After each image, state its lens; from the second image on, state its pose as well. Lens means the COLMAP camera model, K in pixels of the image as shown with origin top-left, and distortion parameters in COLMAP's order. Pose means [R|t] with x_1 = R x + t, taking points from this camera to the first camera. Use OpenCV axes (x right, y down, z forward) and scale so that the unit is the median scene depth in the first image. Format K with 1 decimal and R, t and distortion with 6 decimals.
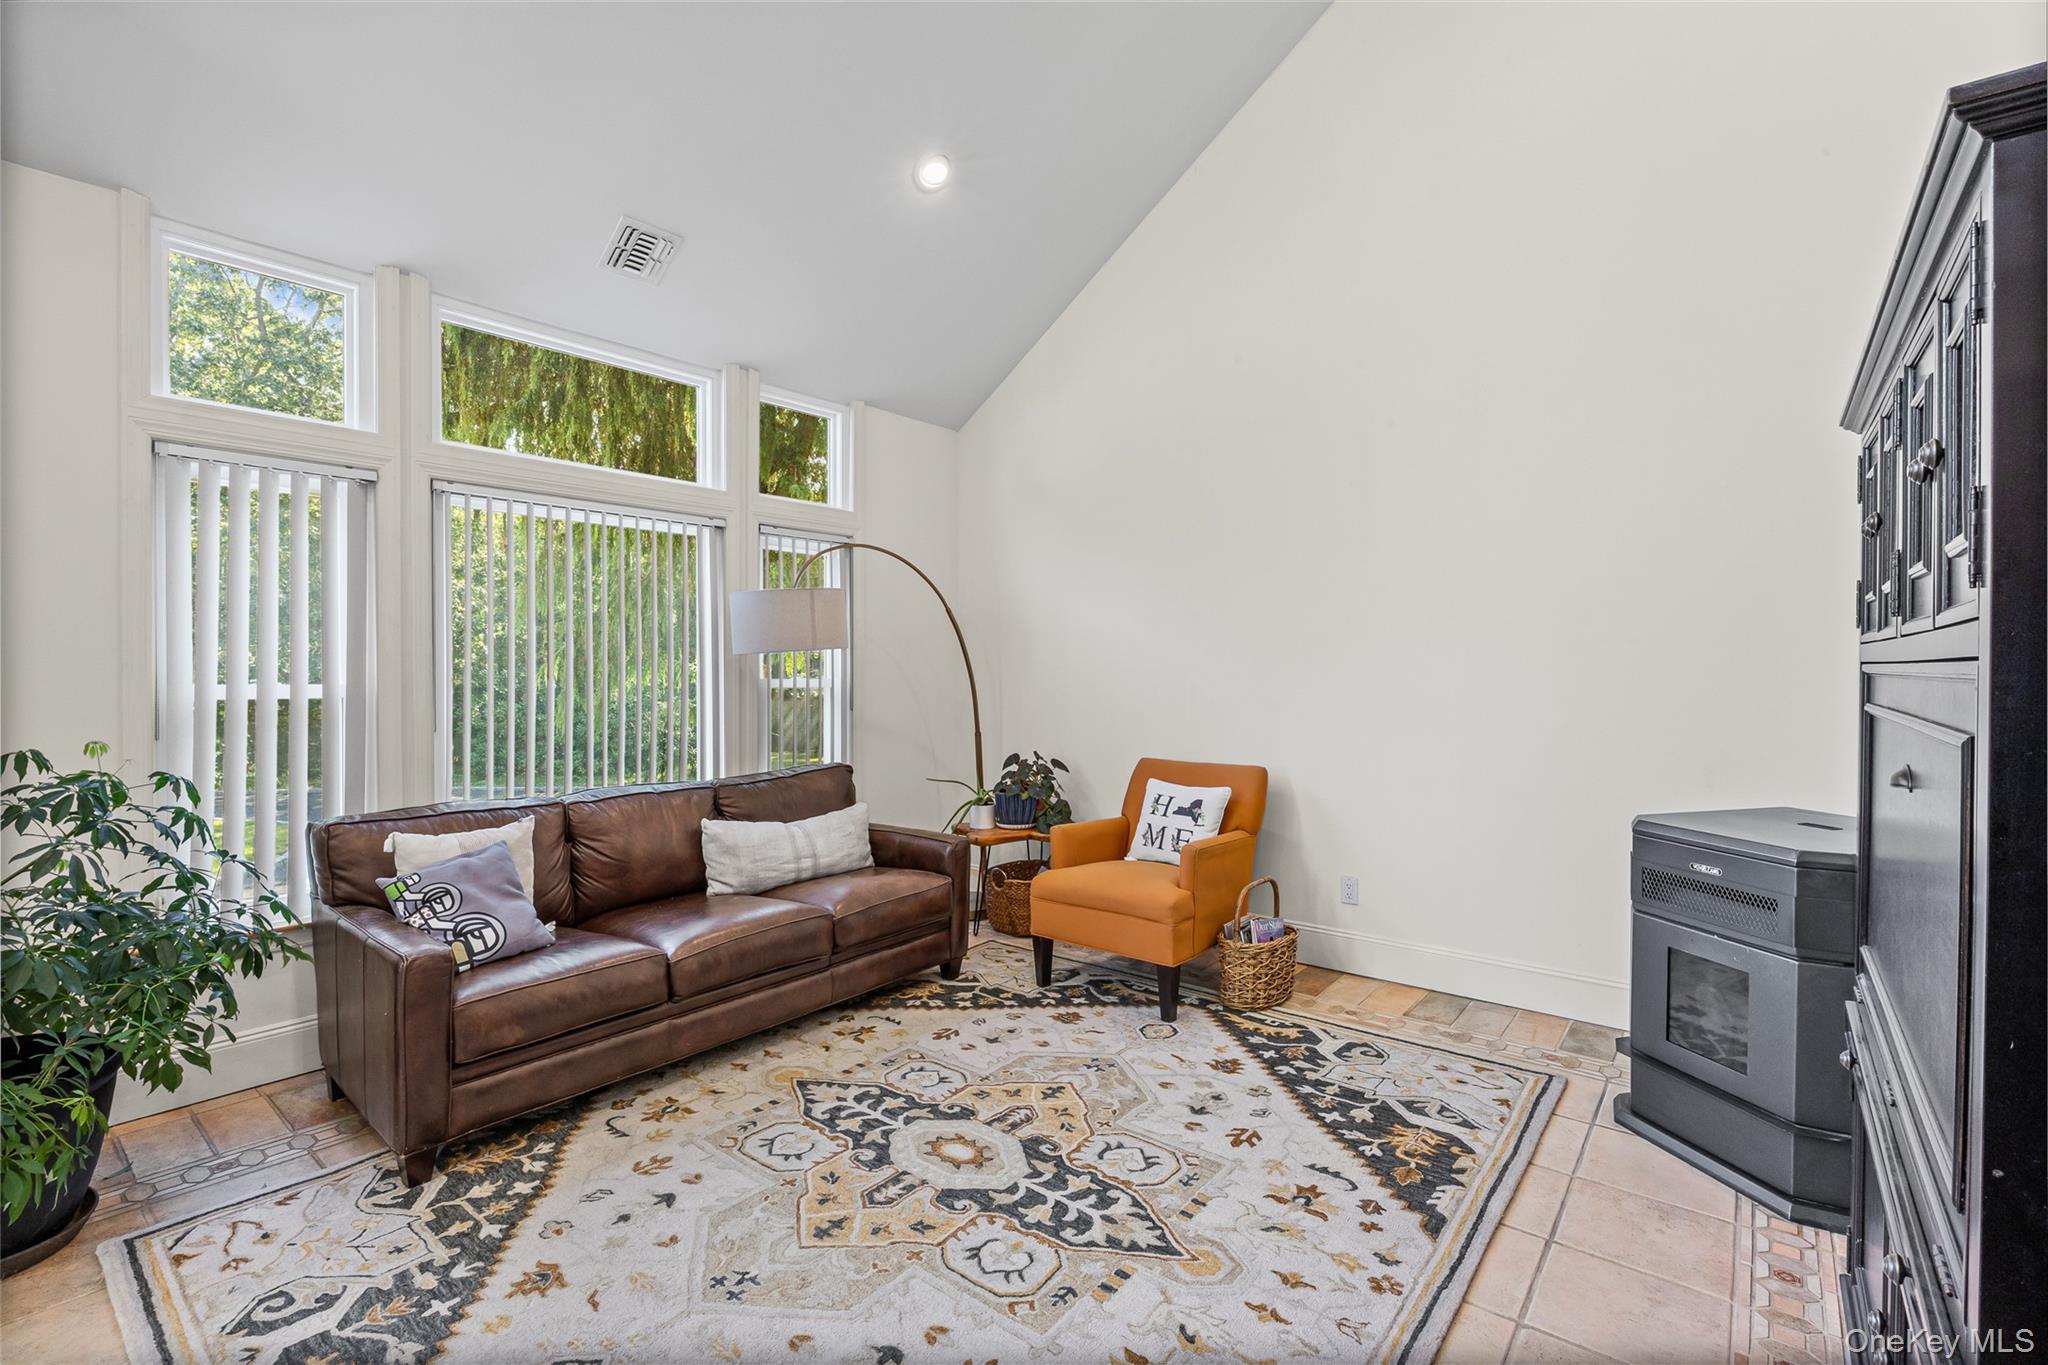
lens RADIAL K [[896.4, 0, 1030.7], [0, 896.4, 675.3], [0, 0, 1]] dist [-0.015822, 0.000477]
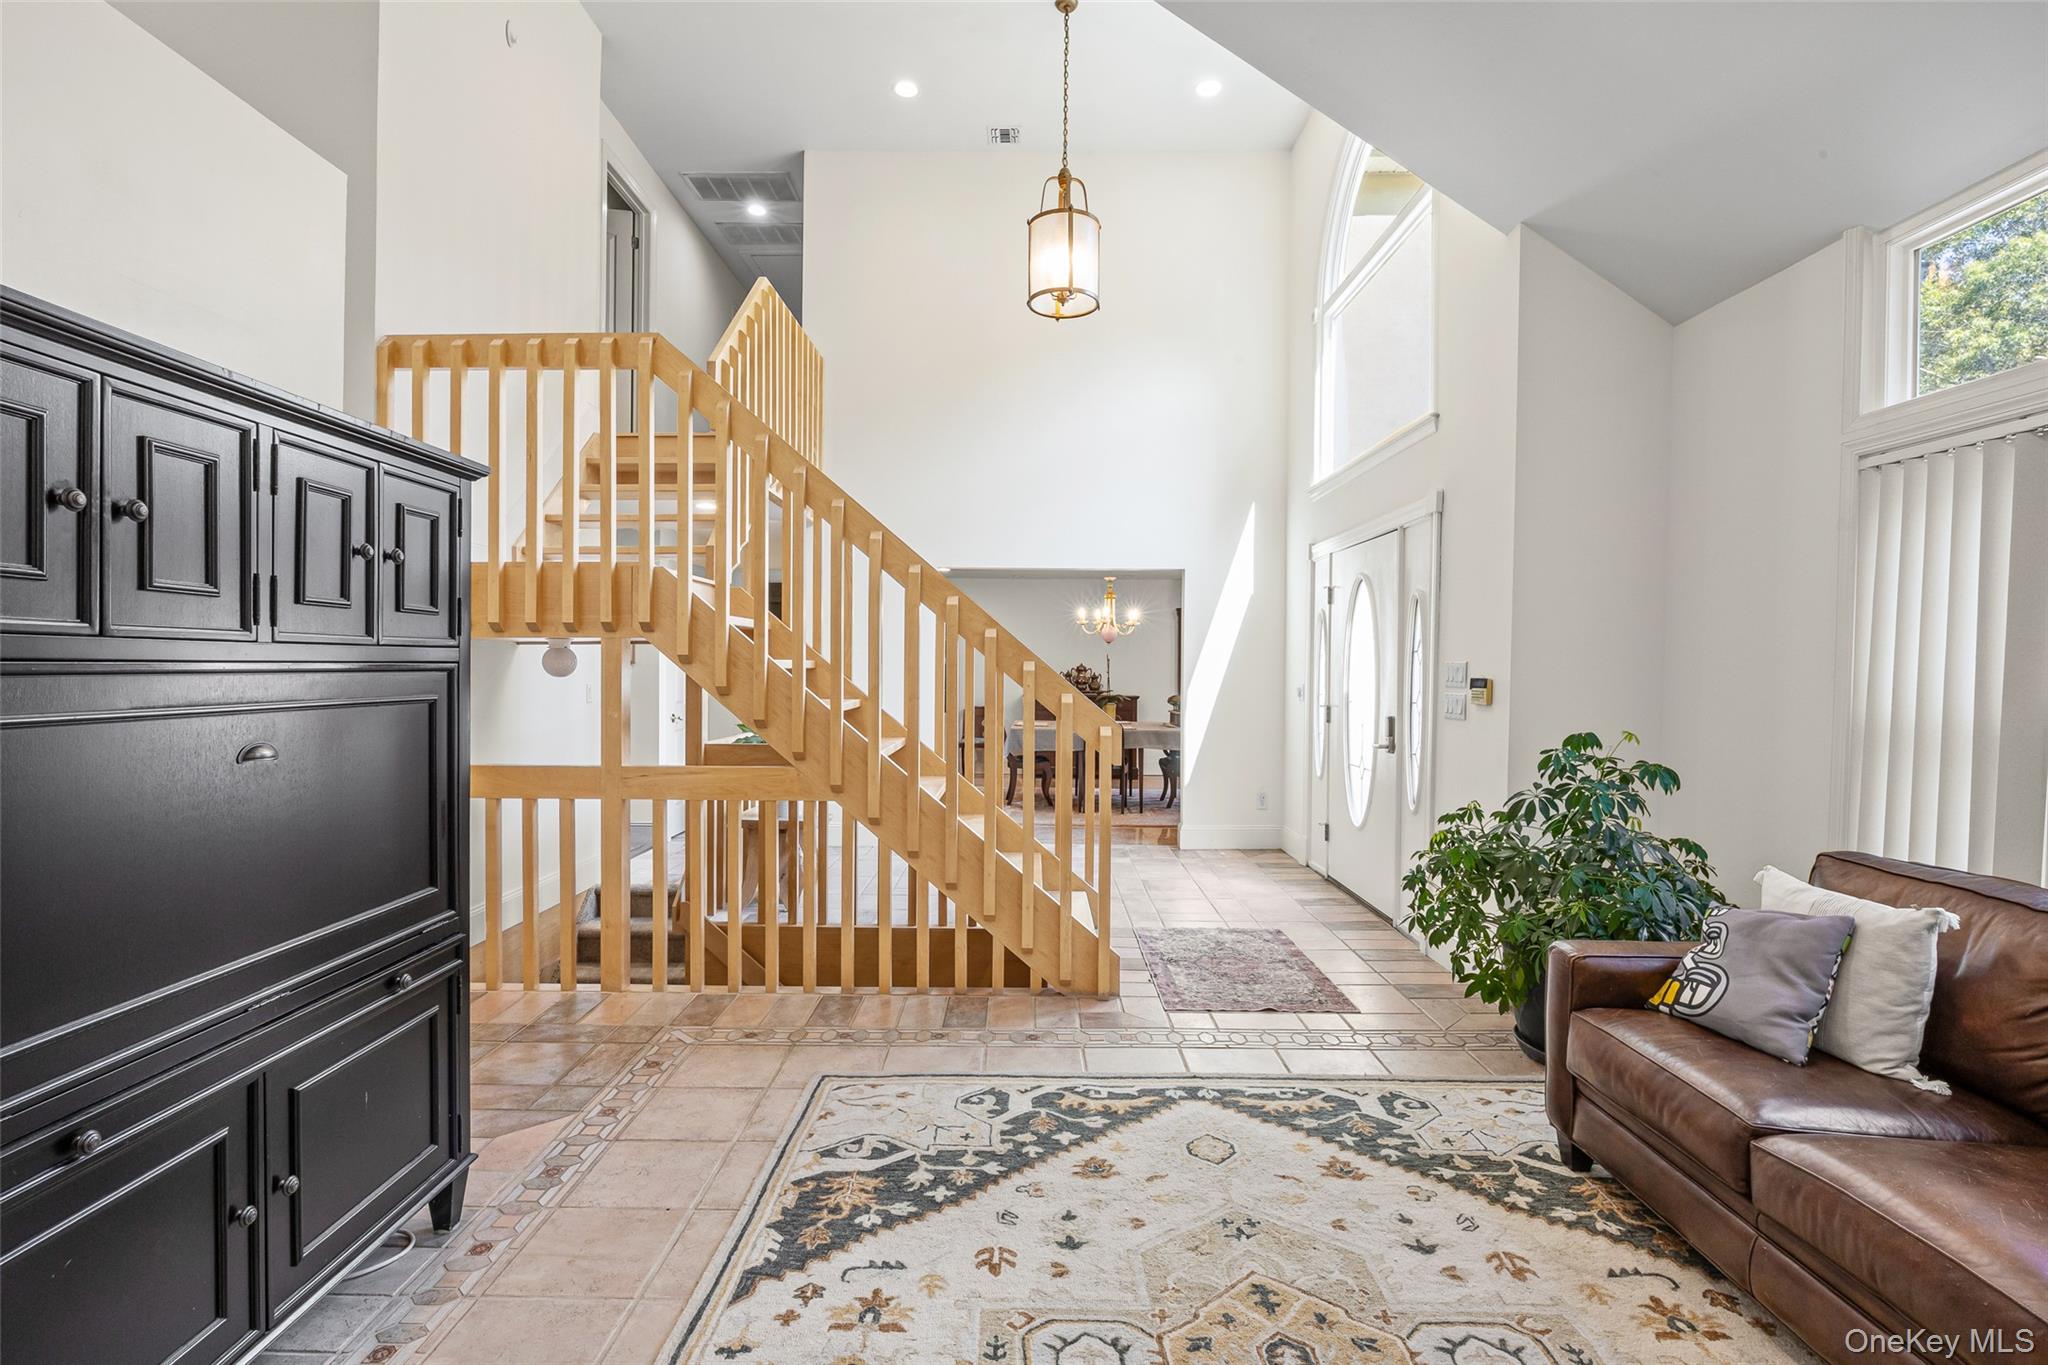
lens RADIAL K [[944.2, 0, 1025.6], [0, 944.2, 681.7], [0, 0, 1]] dist [-0.000783, -0.000110]
pose [[-0.777926, 0.003395, -0.628347, 0.540285], [-0.013865, 0.999649, 0.022566, -0.020023], [0.628203, 0.026267, -0.777606, 1.515115]]
